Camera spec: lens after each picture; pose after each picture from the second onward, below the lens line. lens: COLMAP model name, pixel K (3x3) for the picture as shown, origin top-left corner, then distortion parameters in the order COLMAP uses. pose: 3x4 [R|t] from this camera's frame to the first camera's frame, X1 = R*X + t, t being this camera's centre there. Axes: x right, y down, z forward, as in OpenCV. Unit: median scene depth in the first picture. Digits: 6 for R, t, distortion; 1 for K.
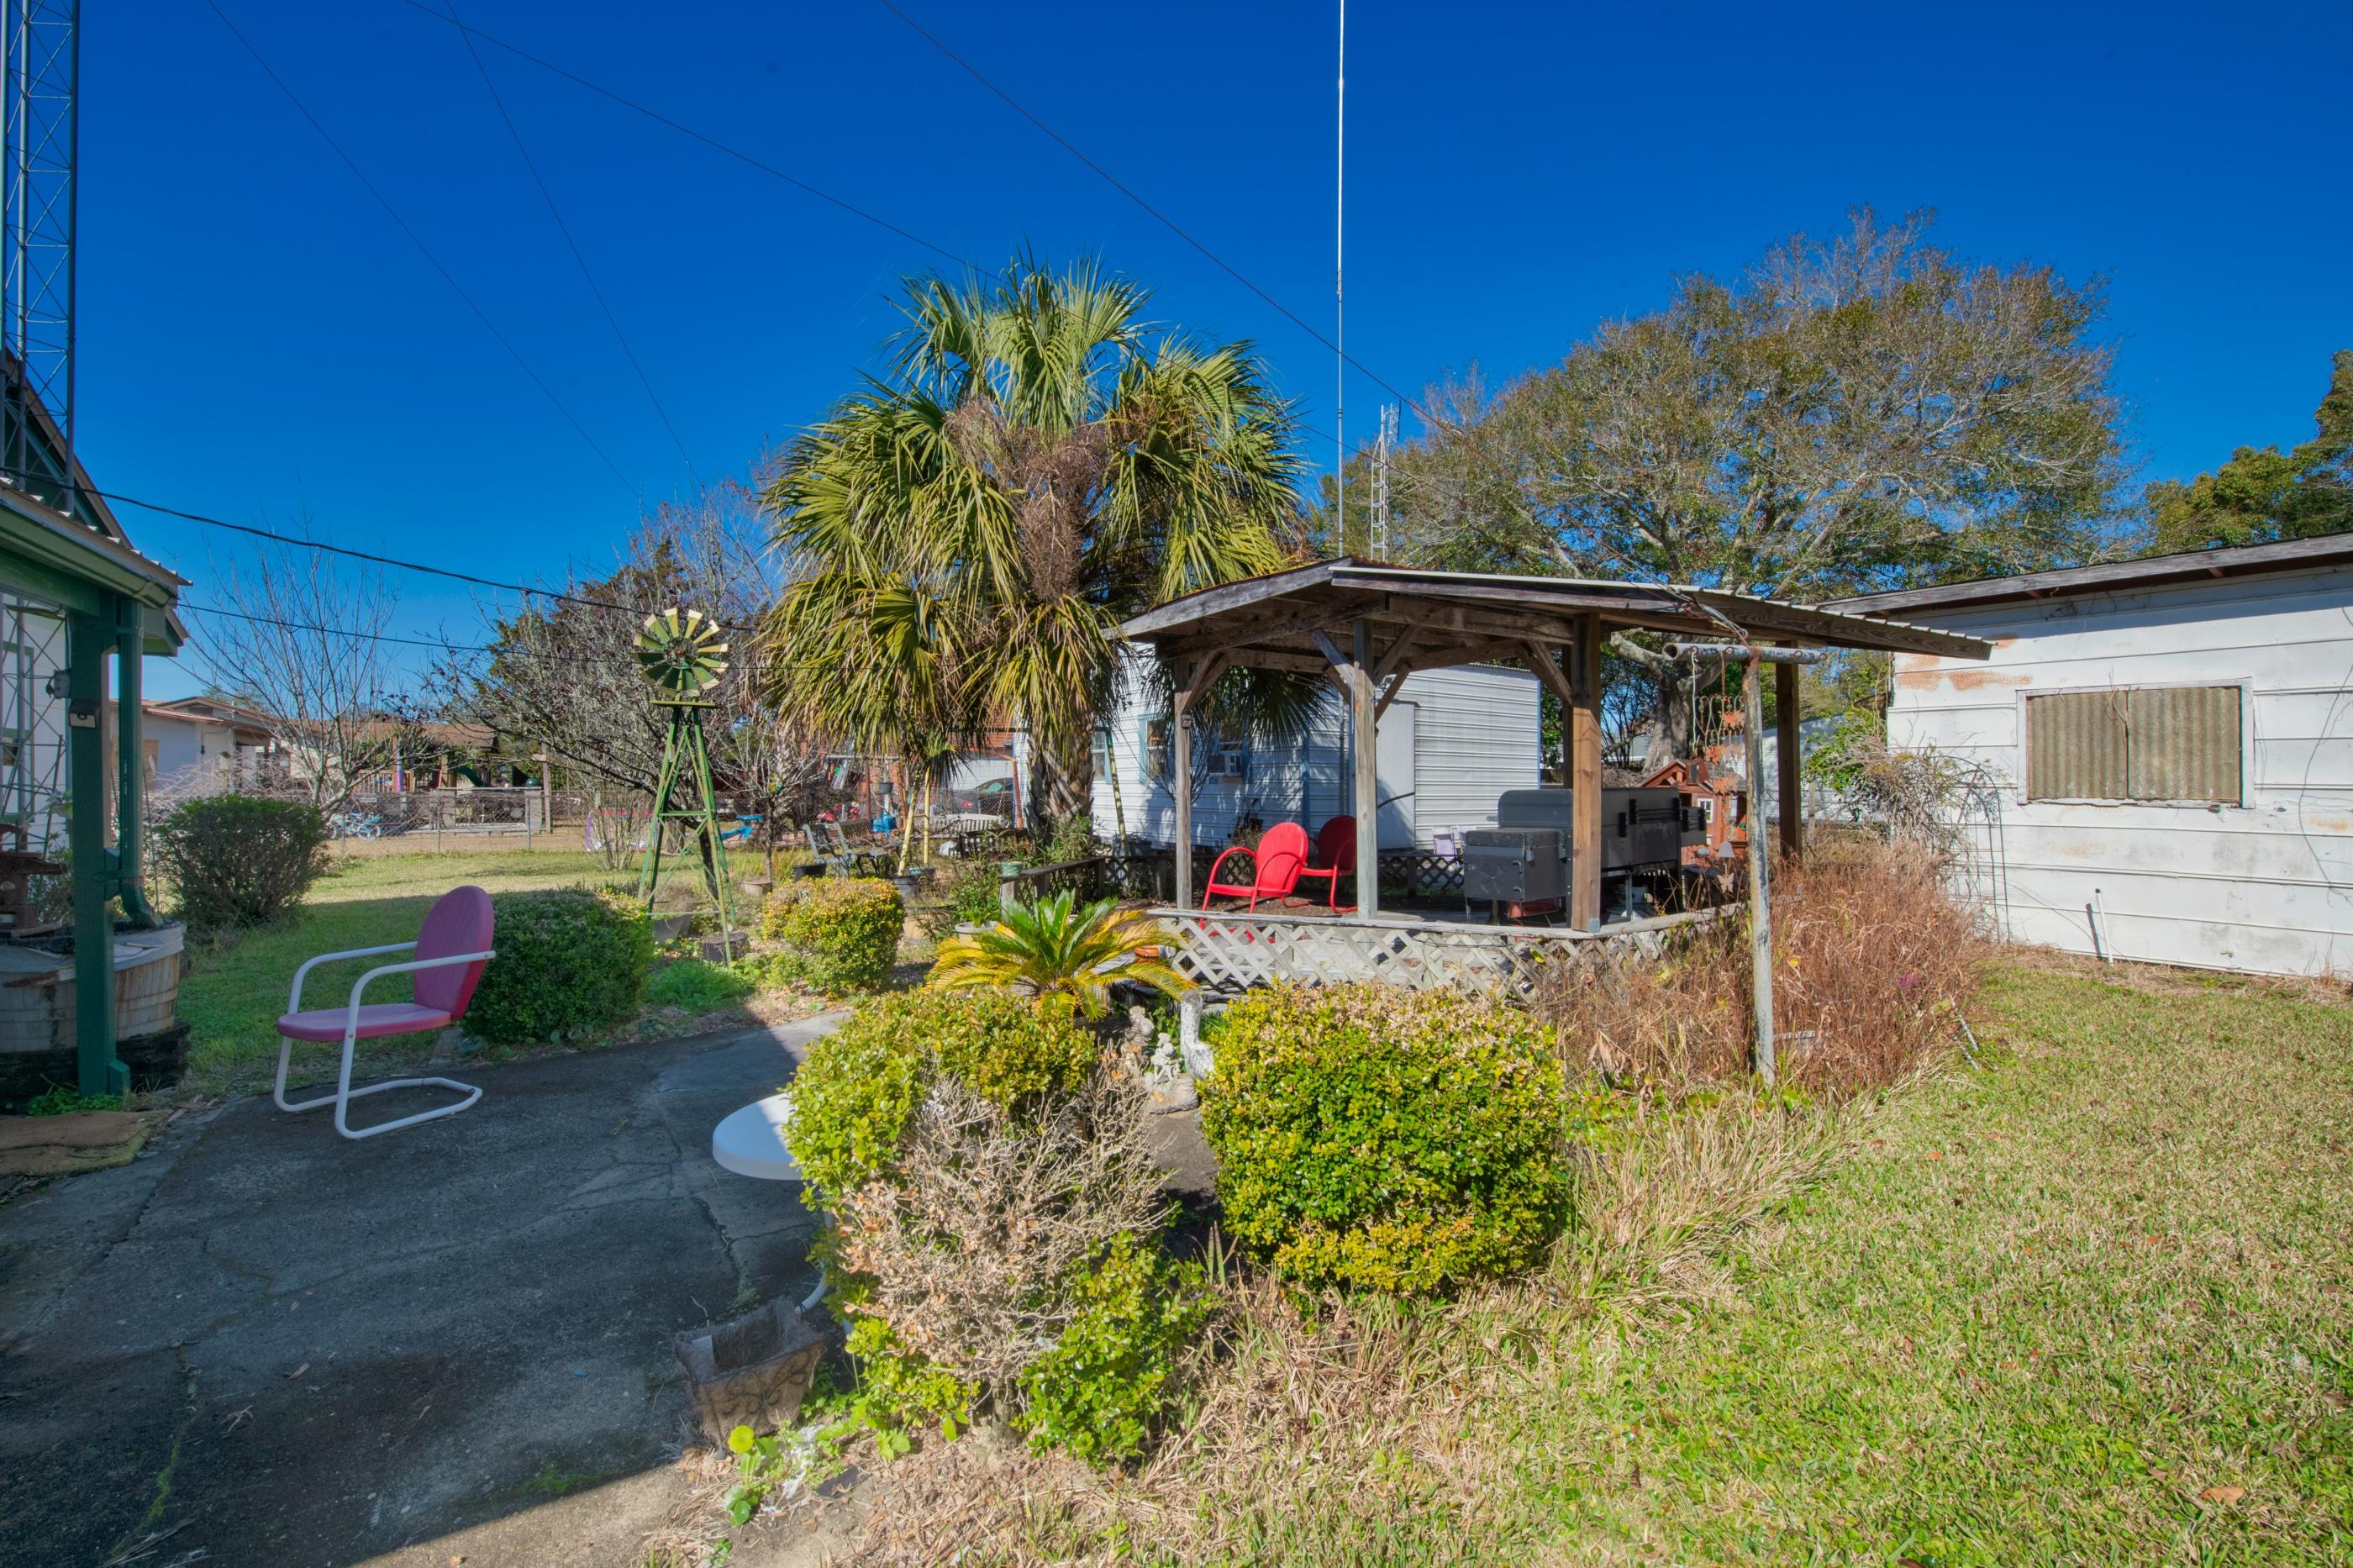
lens RADIAL K [[956.6, 0, 1194.4], [0, 956.6, 783.4], [0, 0, 1]] dist [-0.014264, -0.000895]
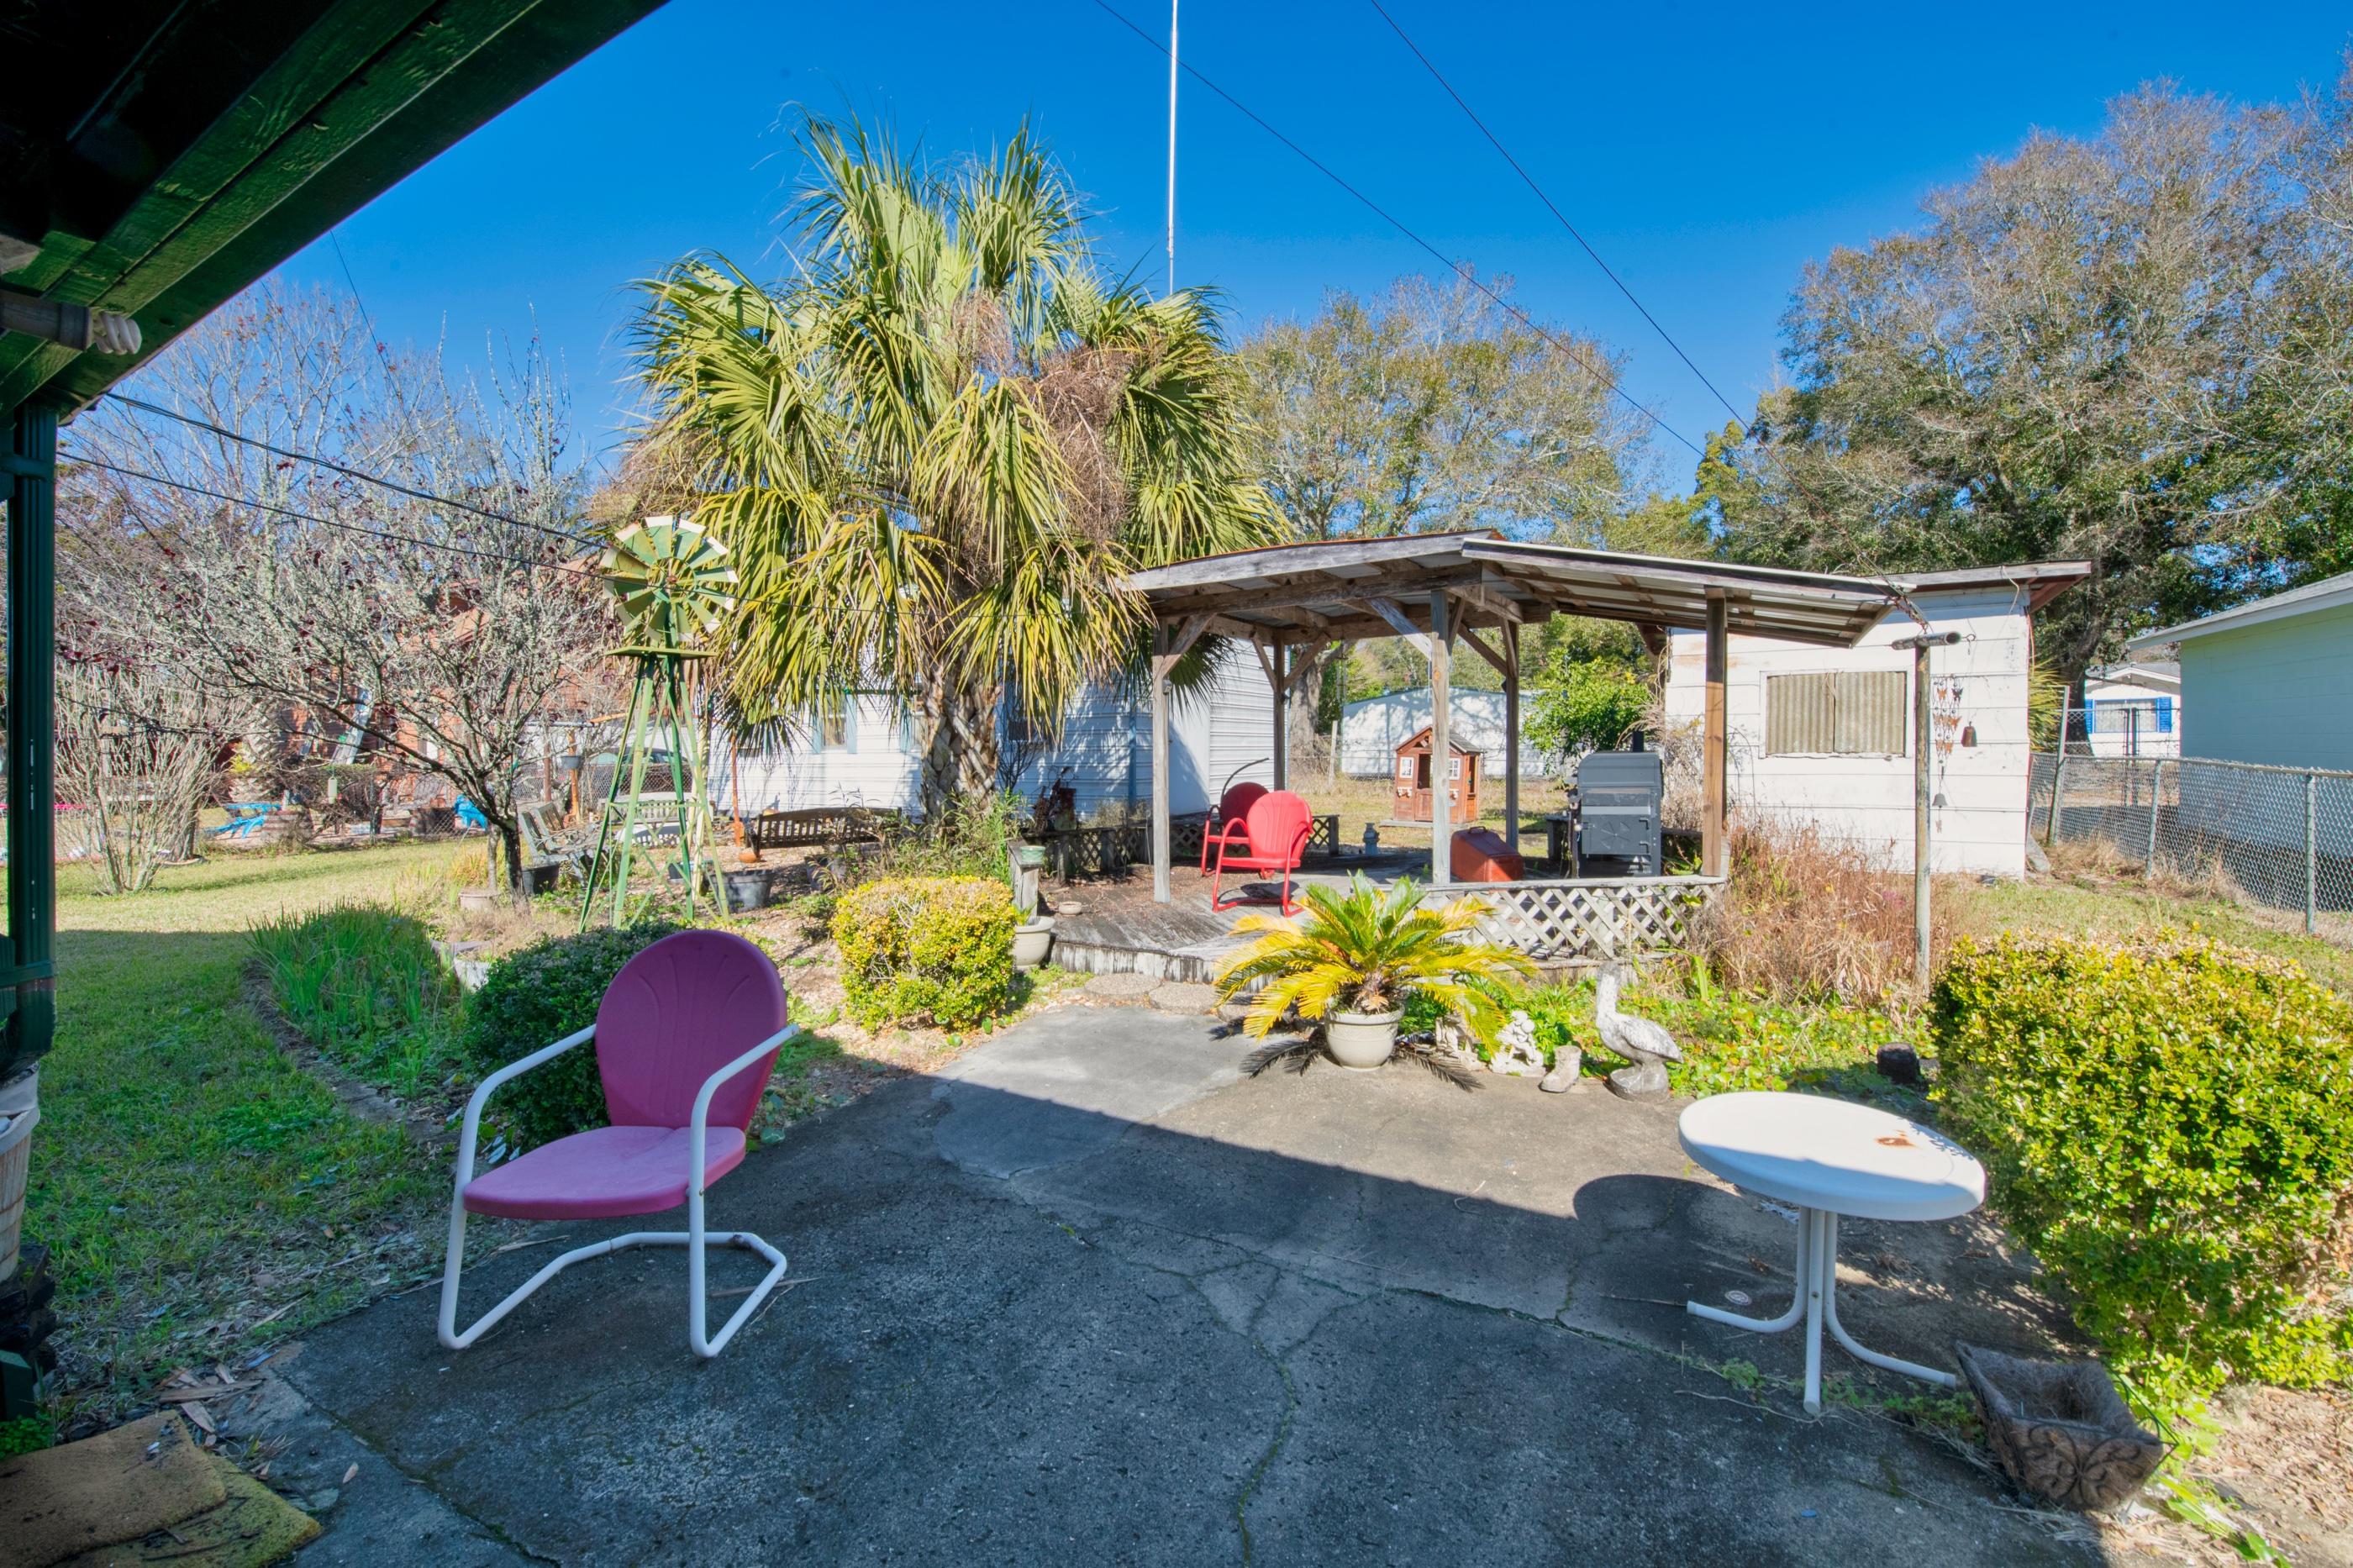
lens RADIAL K [[956.6, 0, 1180.8], [0, 956.6, 771.2], [0, 0, 1]] dist [-0.014264, -0.000895]
pose [[0.900274, -0.024147, 0.434654, -0.466705], [0.013874, 0.999545, 0.026792, -0.007469], [-0.435103, -0.018090, 0.900199, 0.171391]]
